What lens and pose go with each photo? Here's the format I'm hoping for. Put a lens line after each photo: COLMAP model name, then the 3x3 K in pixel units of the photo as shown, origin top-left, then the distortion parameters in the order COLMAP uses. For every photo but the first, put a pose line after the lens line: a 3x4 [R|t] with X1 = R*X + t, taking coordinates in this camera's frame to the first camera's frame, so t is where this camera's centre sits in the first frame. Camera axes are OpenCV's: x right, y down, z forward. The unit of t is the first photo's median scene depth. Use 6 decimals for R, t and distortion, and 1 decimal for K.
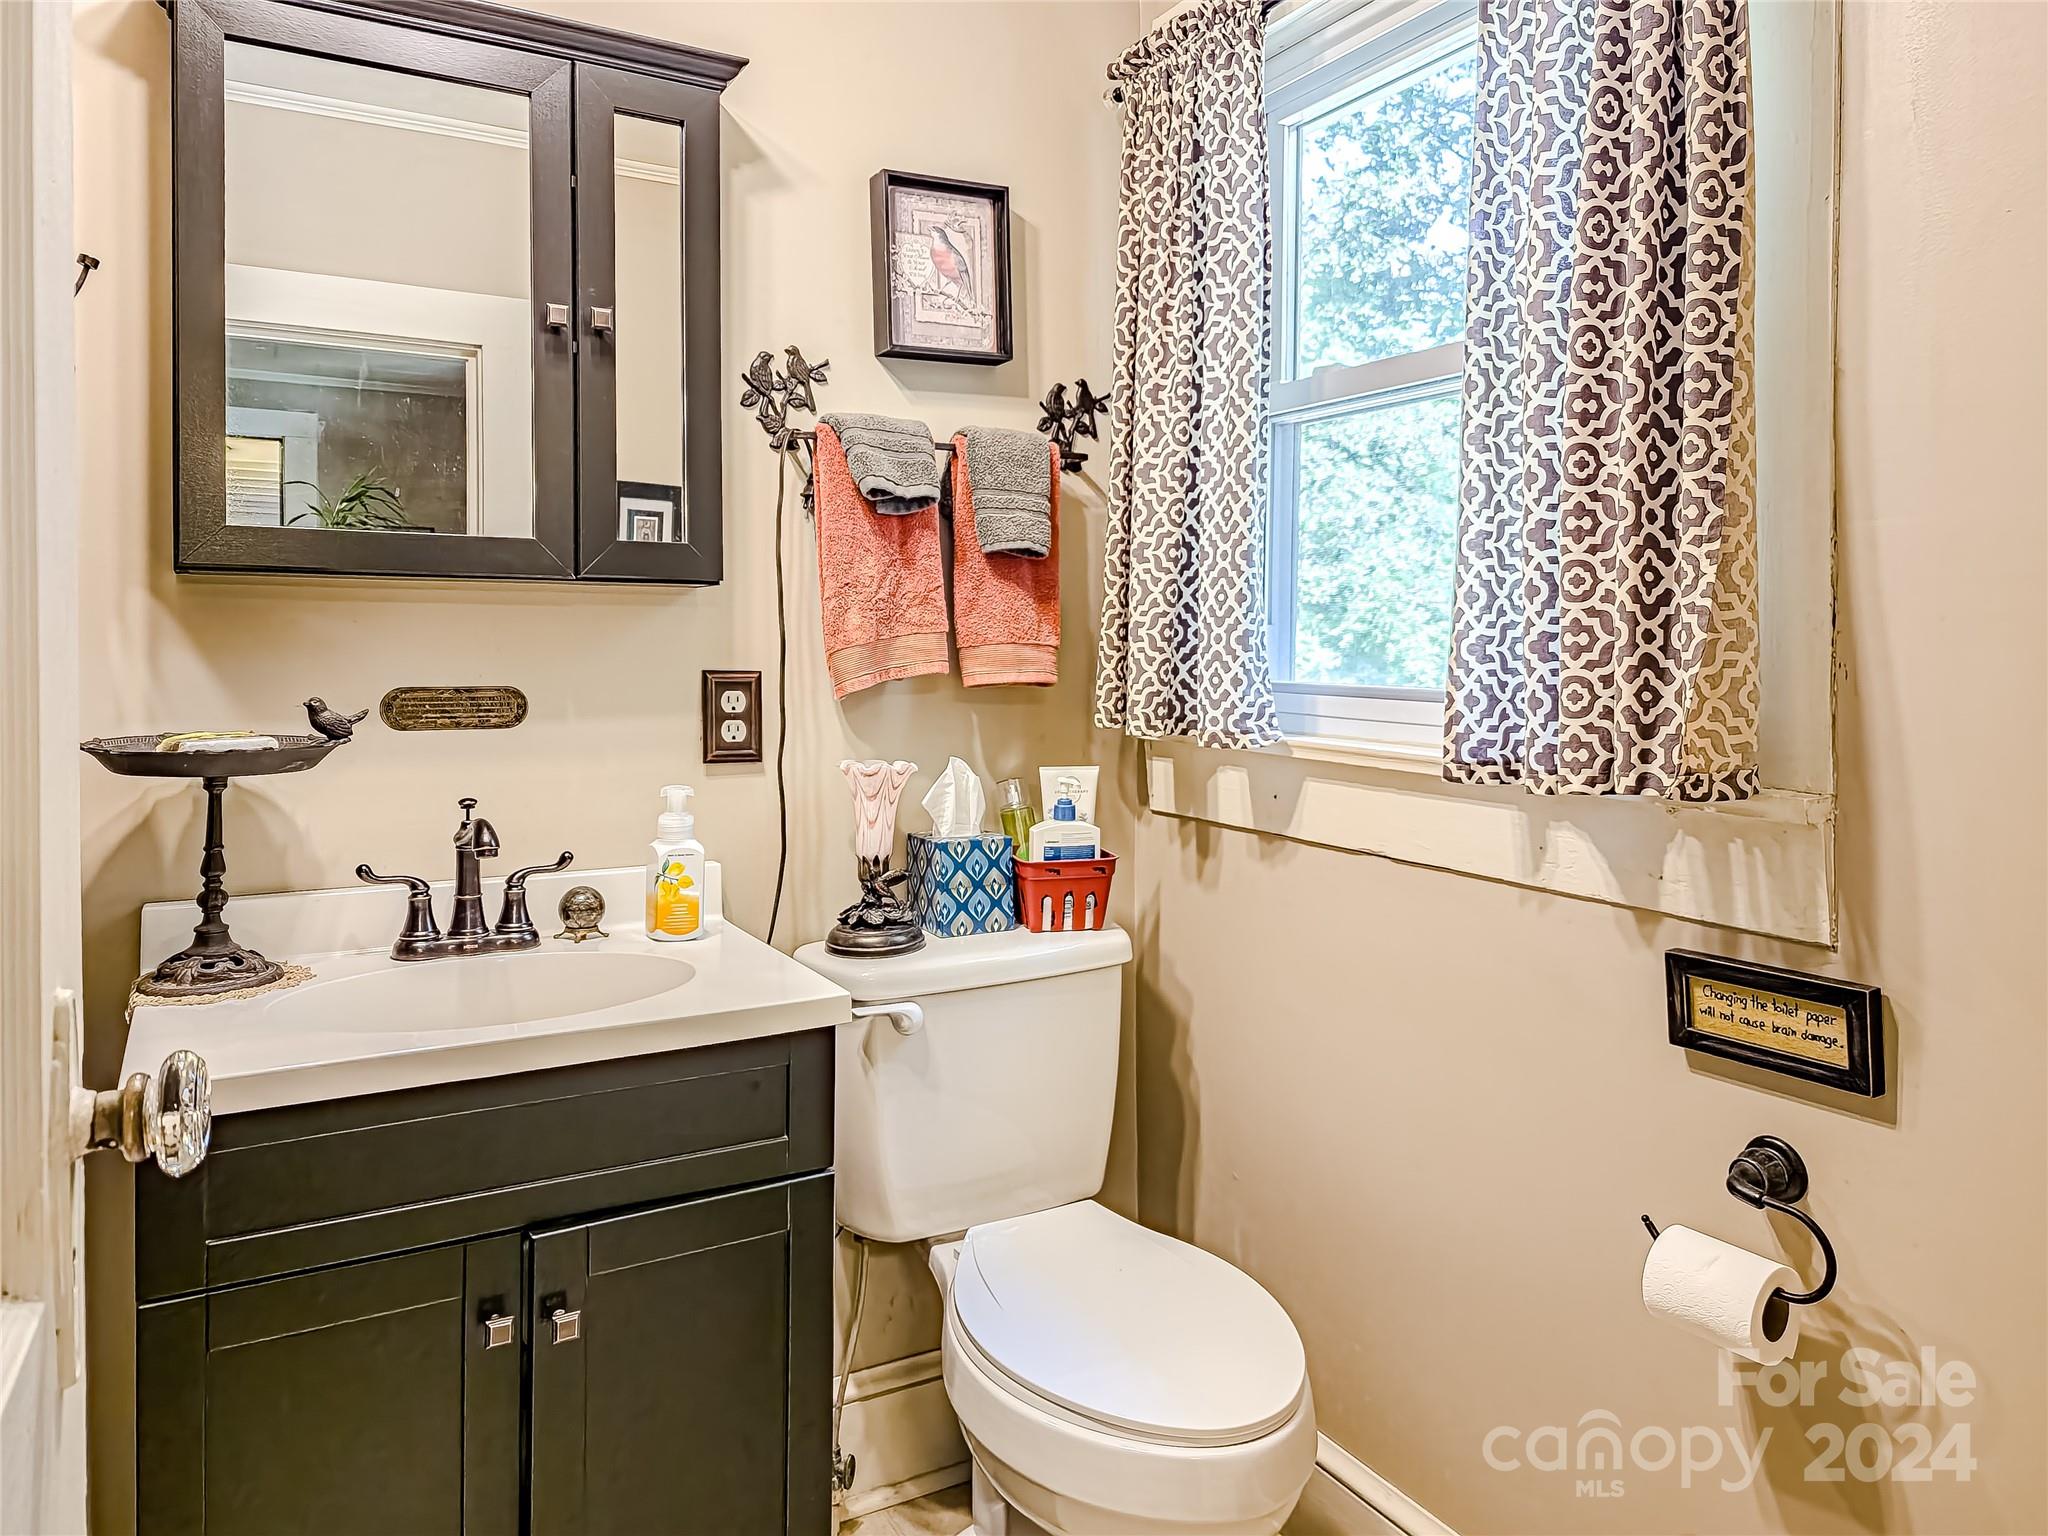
lens RADIAL K [[1414.9, 0, 1018.8], [0, 1414.9, 752.3], [0, 0, 1]] dist [0.064239, -0.041394]
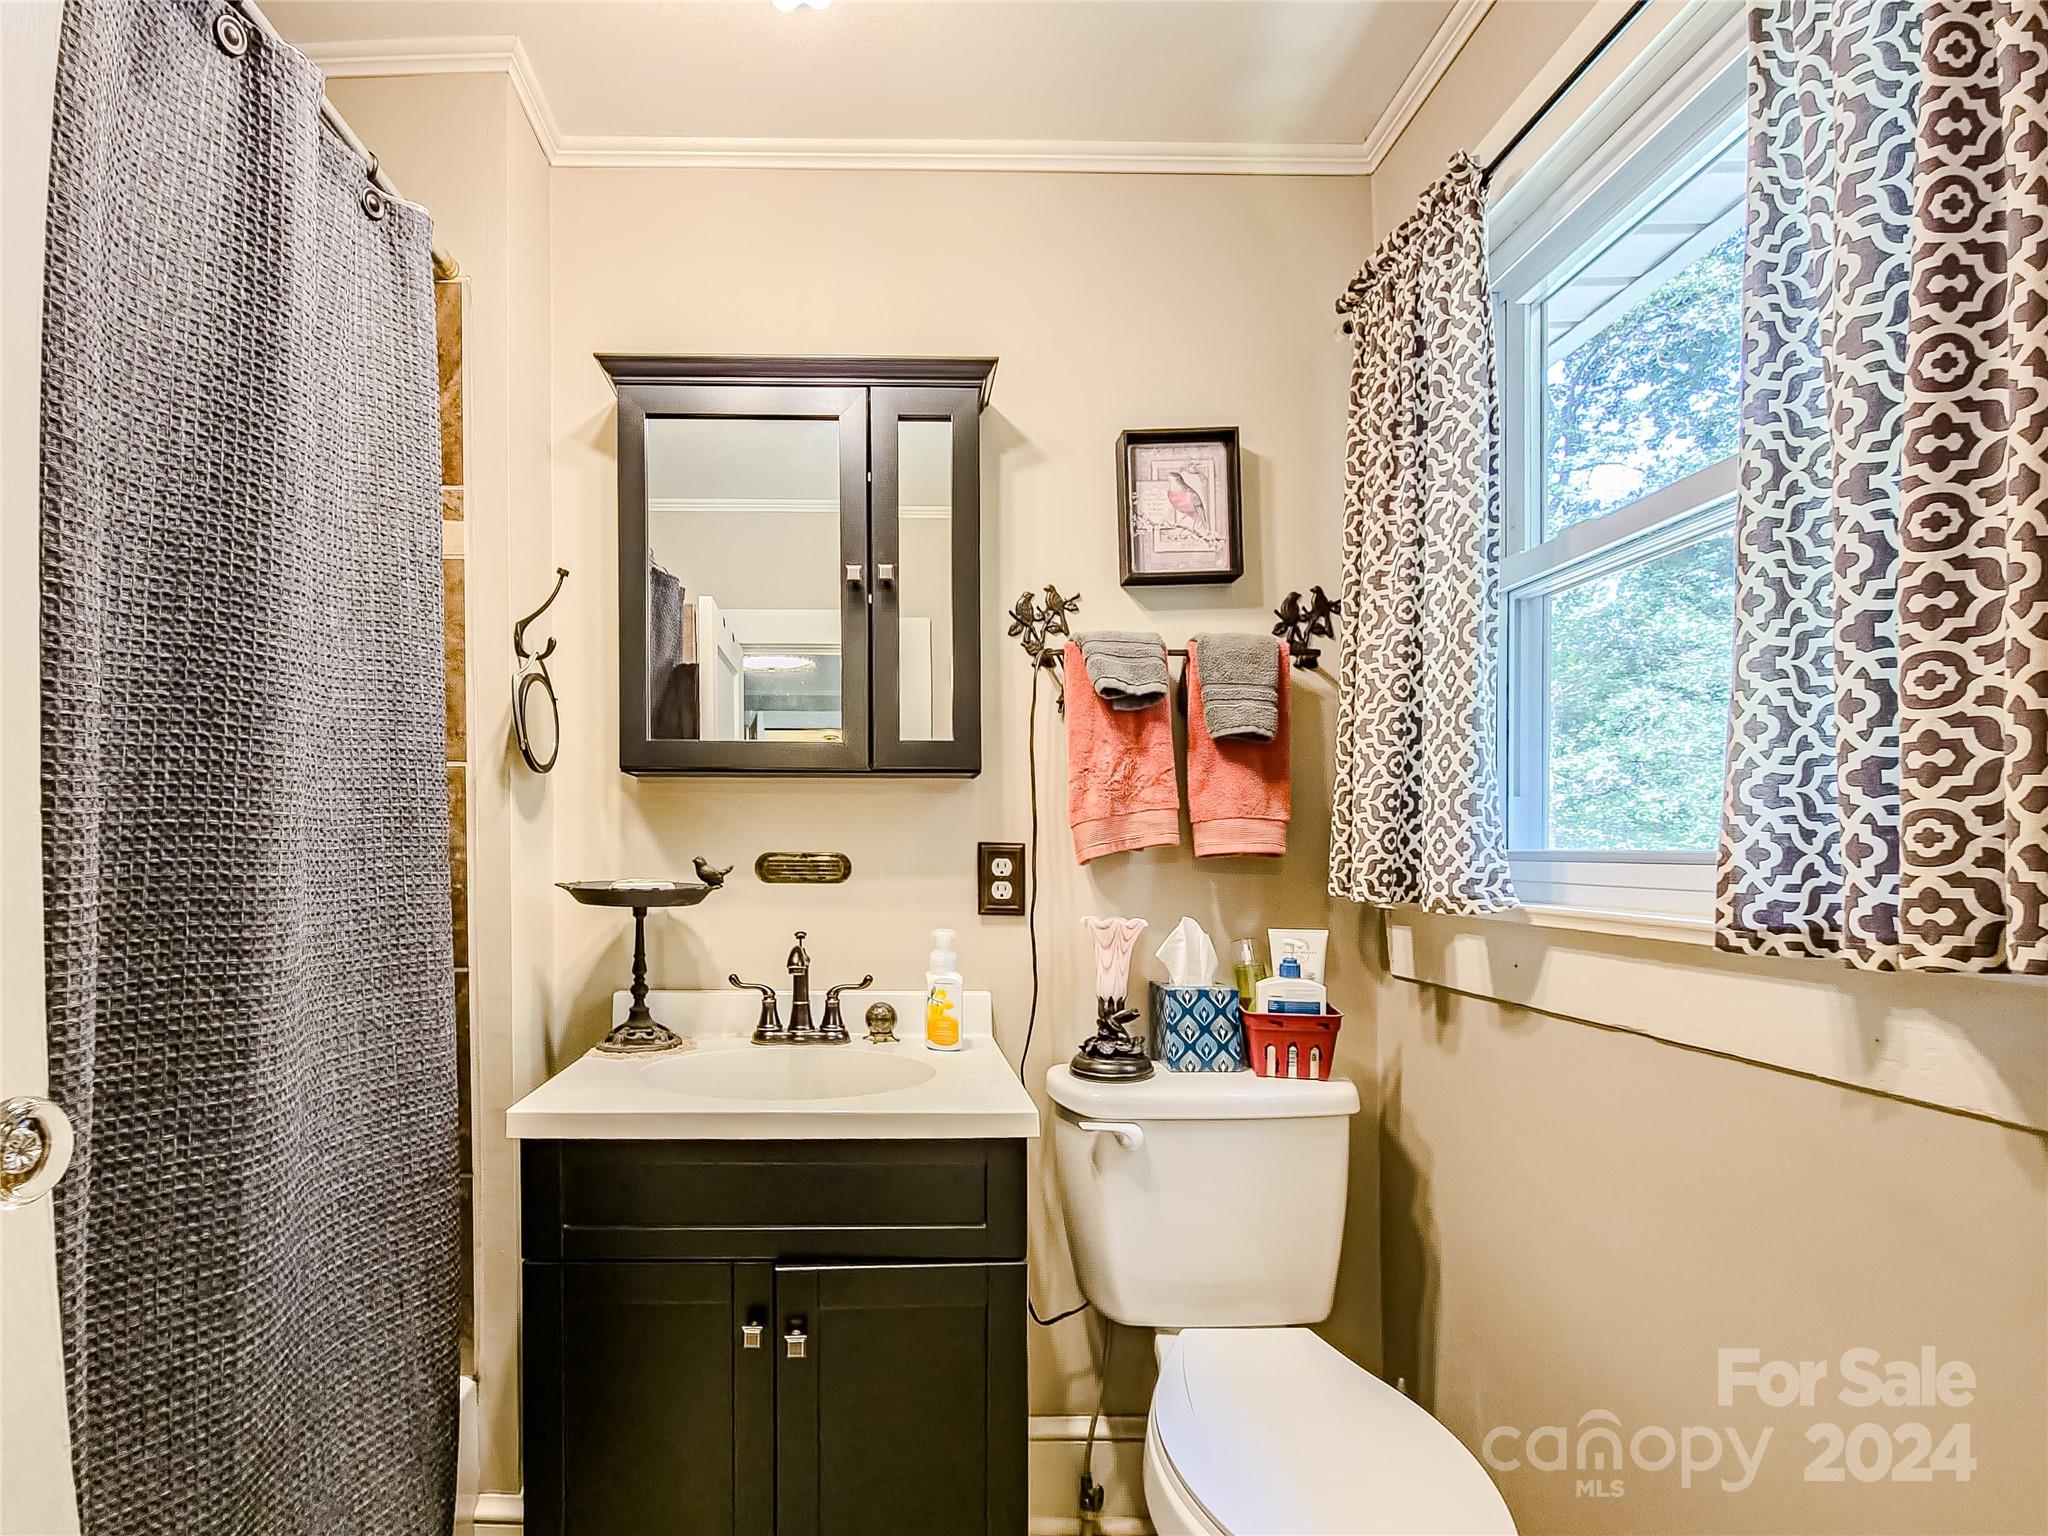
lens RADIAL K [[869.6, 0, 934.8], [0, 869.6, 891.2], [0, 0, 1]] dist [0.002884, -0.001590]
pose [[0.878437, 0.012879, -0.477685, 0.125265], [-0.036902, 0.998480, -0.040941, 0.021248], [0.476431, 0.053591, 0.877577, 0.294956]]
